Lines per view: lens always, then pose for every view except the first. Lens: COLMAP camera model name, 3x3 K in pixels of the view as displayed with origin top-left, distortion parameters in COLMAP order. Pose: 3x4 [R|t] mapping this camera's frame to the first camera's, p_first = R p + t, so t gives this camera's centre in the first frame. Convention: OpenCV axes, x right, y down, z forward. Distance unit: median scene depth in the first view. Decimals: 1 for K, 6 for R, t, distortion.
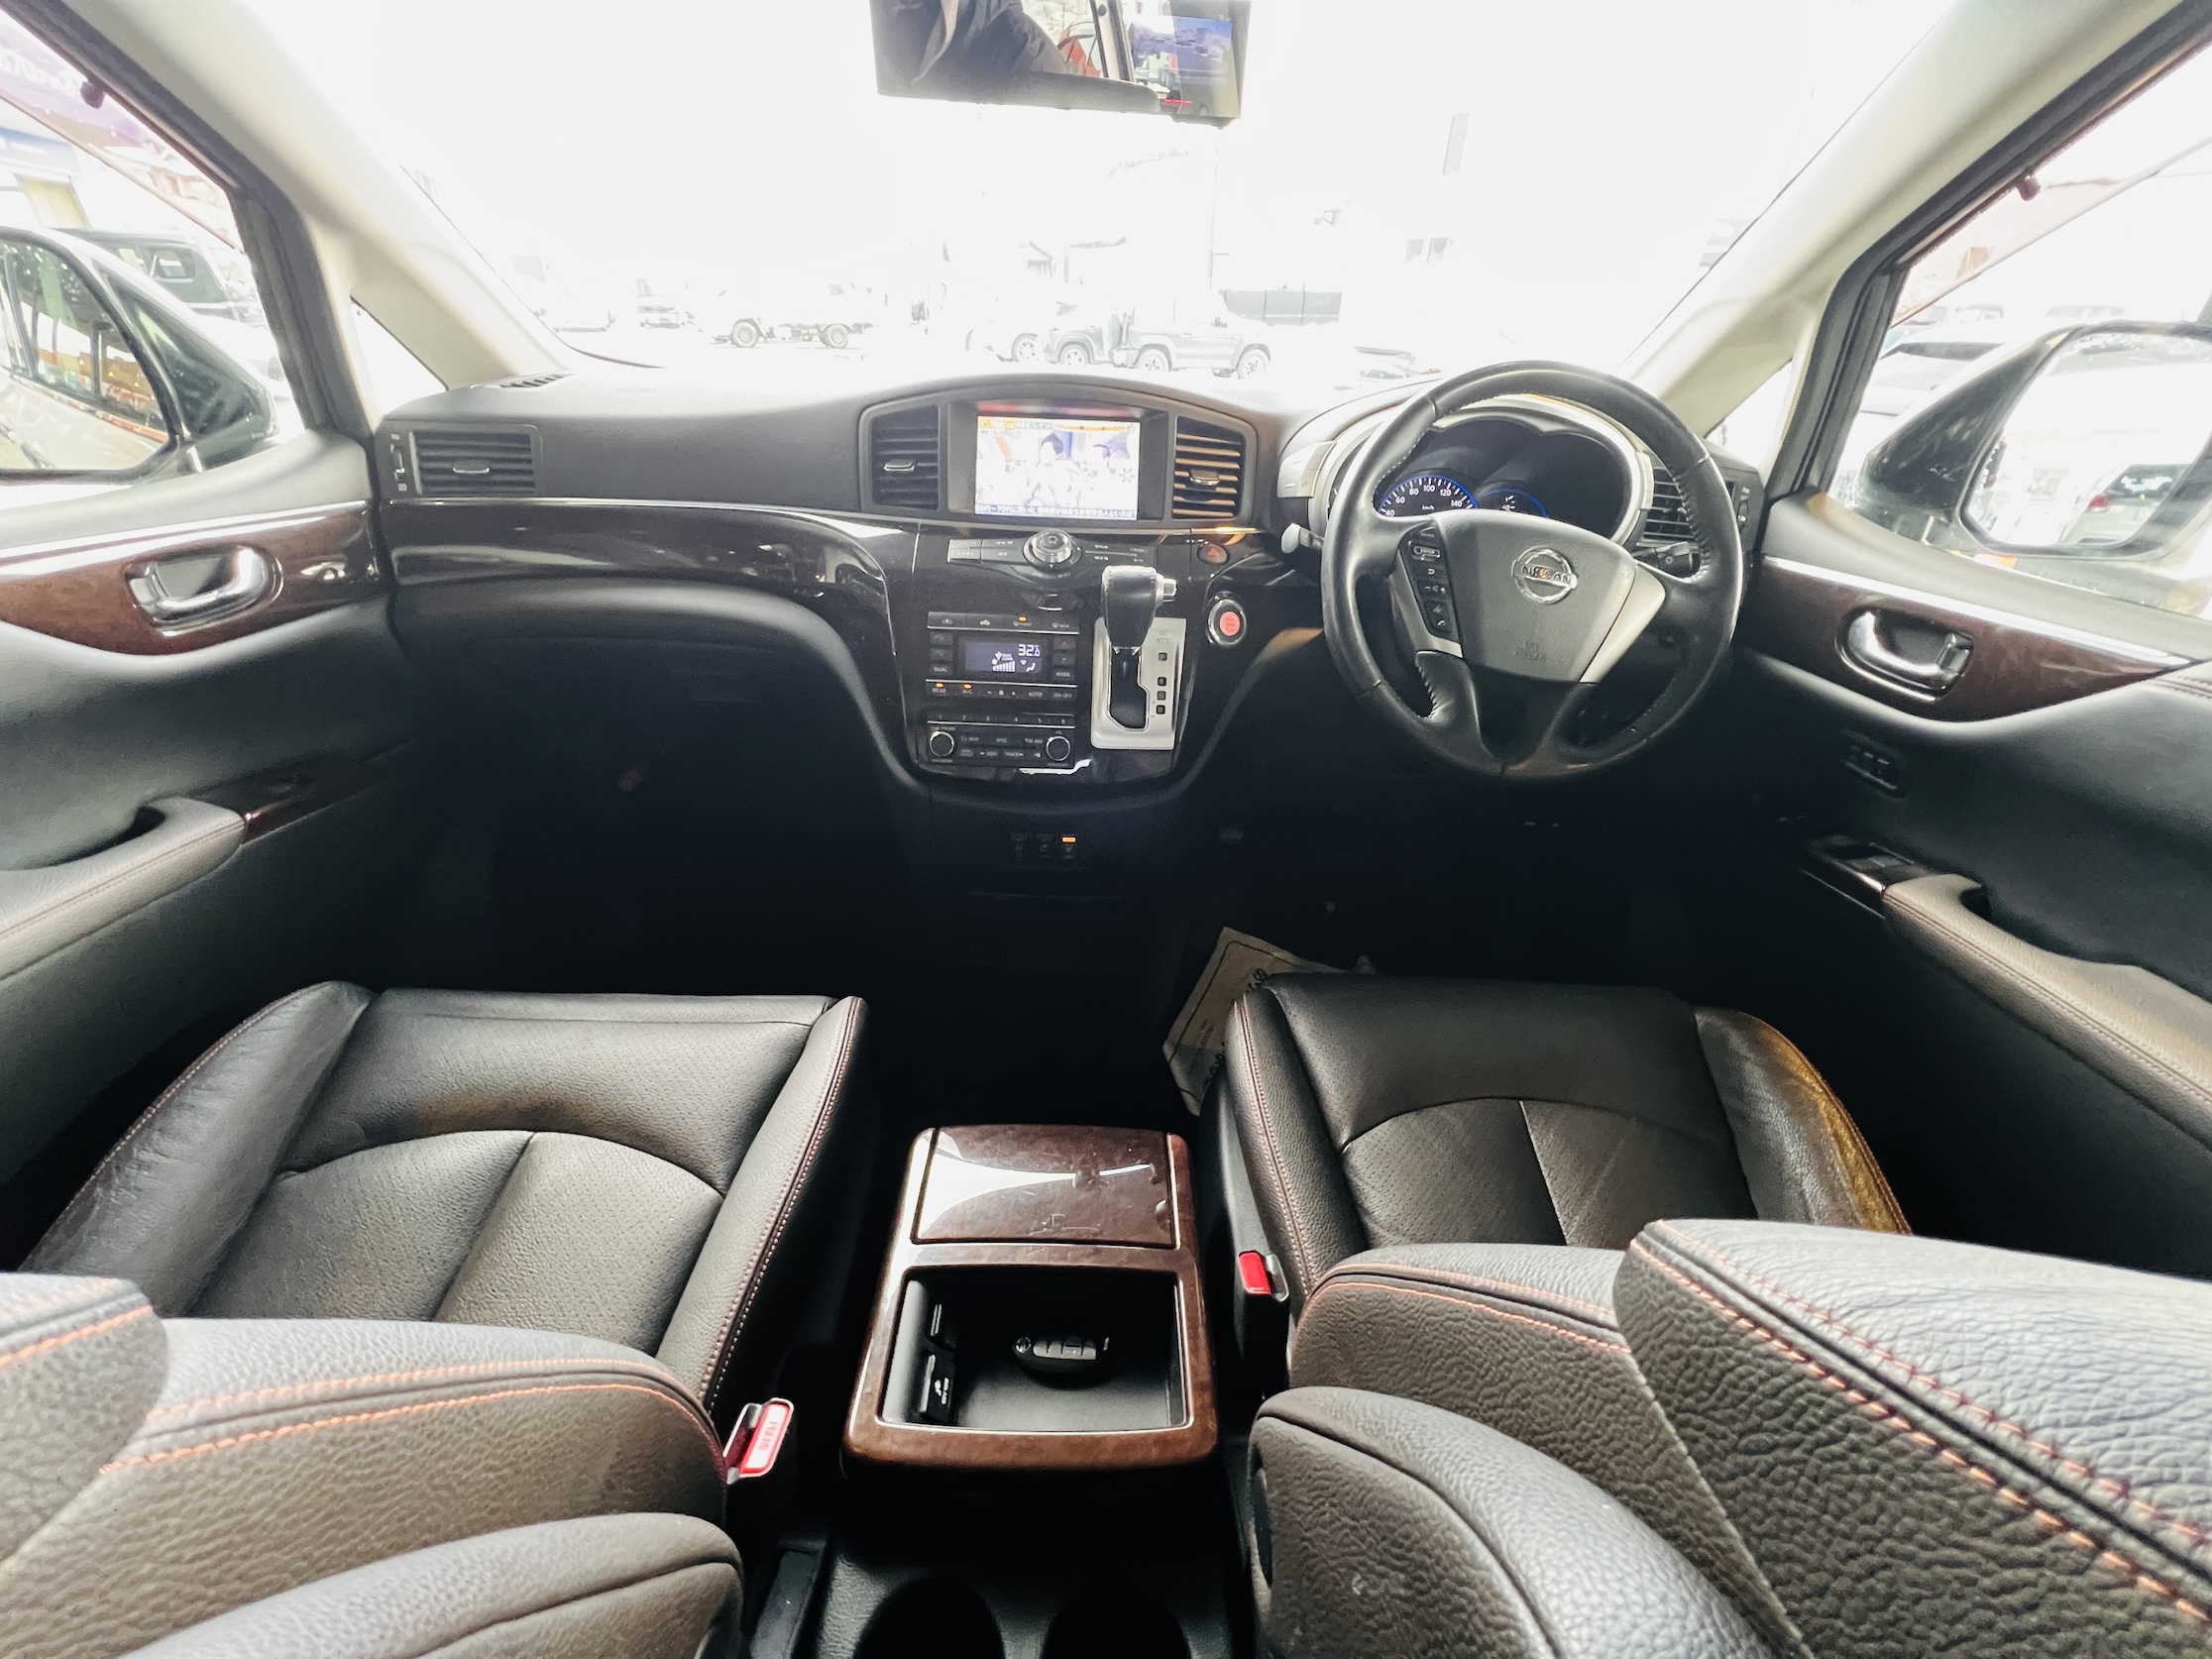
lens RADIAL K [[884.3, 0, 1102.4], [0, 884.3, 825.7], [0, 0, 1]] dist [-0.002574, -0.000018]
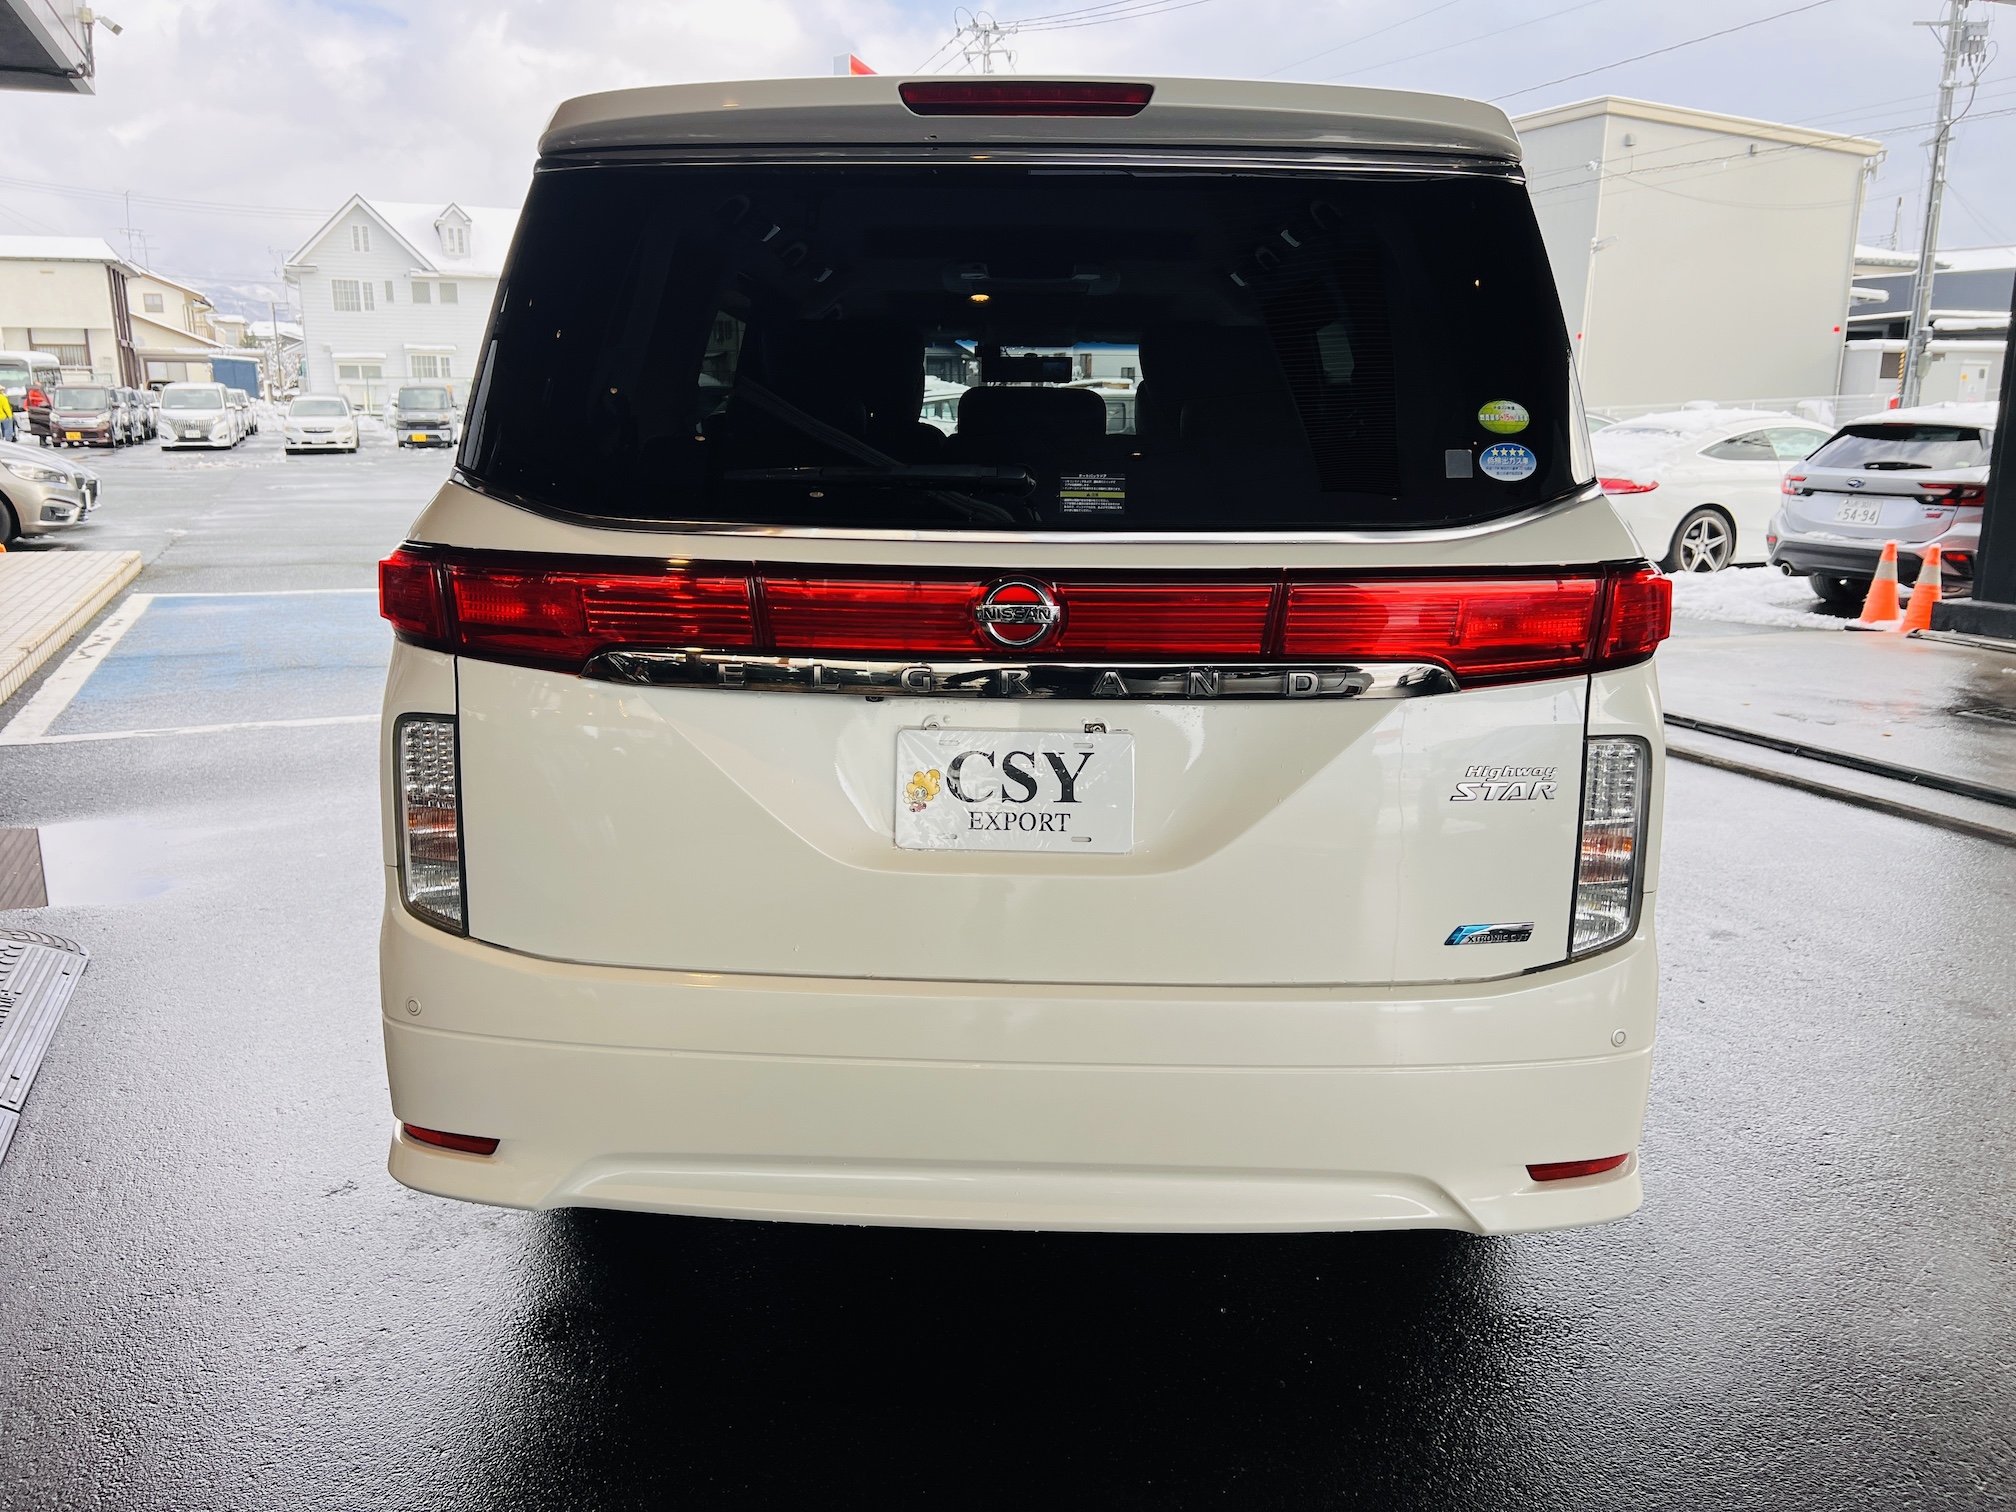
lens RADIAL K [[1533.1, 0, 987.8], [0, 1533.1, 746.3], [0, 0, 1]] dist [0.055313, -0.051258]
pose [[0.999330, -0.015371, -0.033224, -0.019314], [0.004341, 0.950933, -0.309367, 2.533444], [0.036349, 0.309016, 0.950362, -4.489123]]
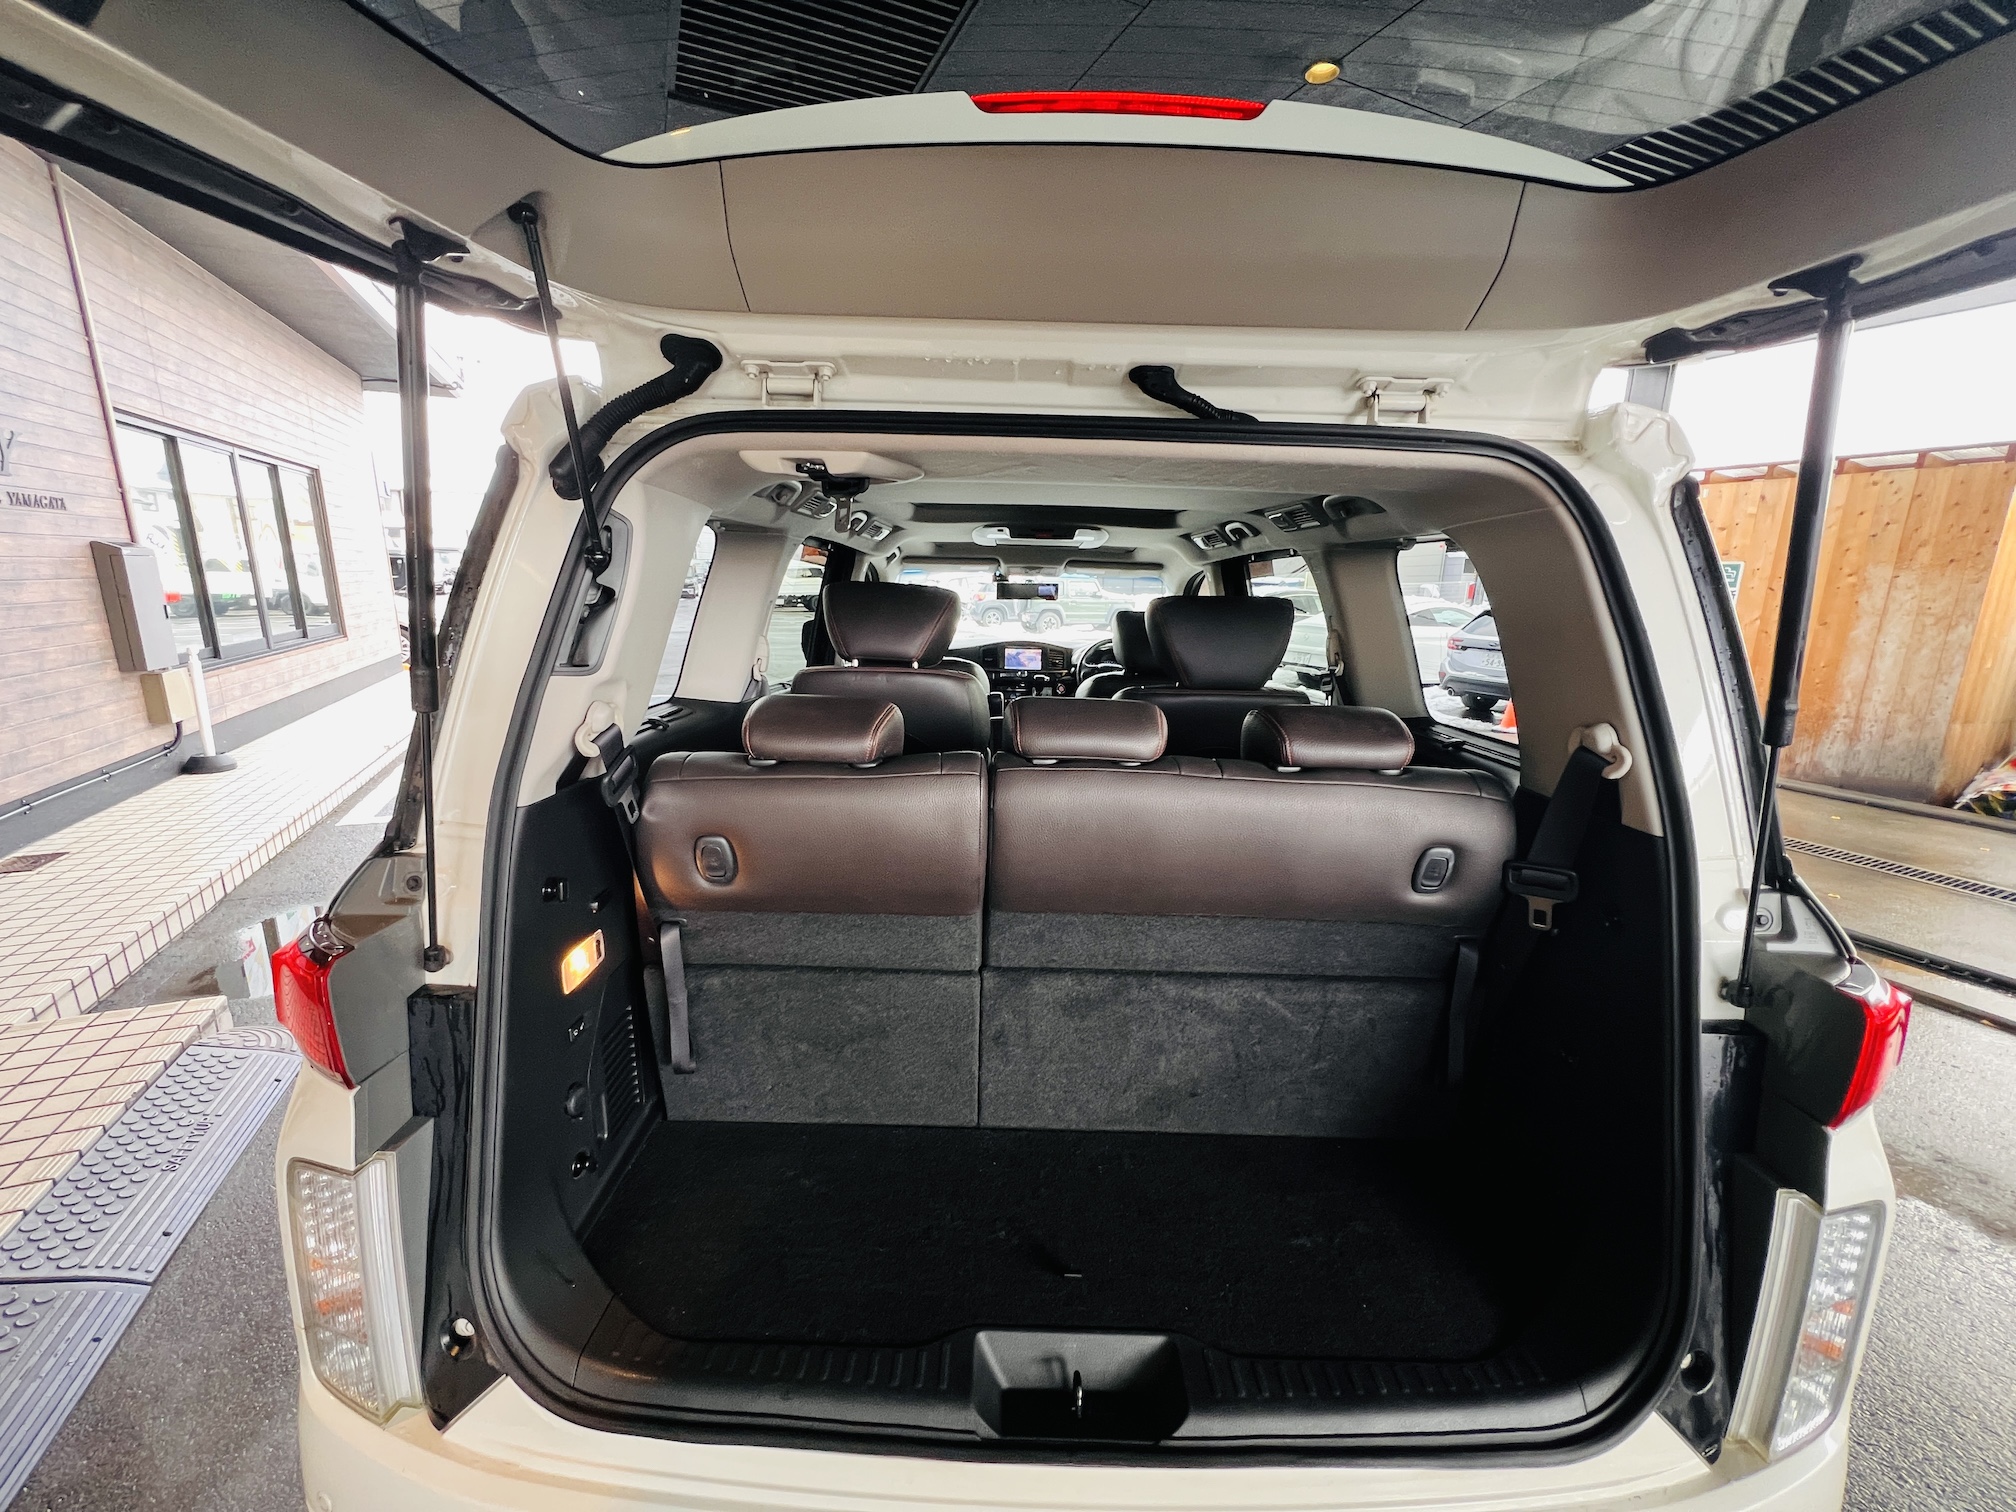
lens RADIAL K [[810.0, 0, 1001.3], [0, 810.0, 757.1], [0, 0, 1]] dist [0.000163, -0.000120]
pose [[0.999926, -0.005724, -0.010708, -0.141956], [0.002165, 0.951808, -0.306686, 1.571394], [0.011947, 0.306640, 0.951751, -3.266907]]
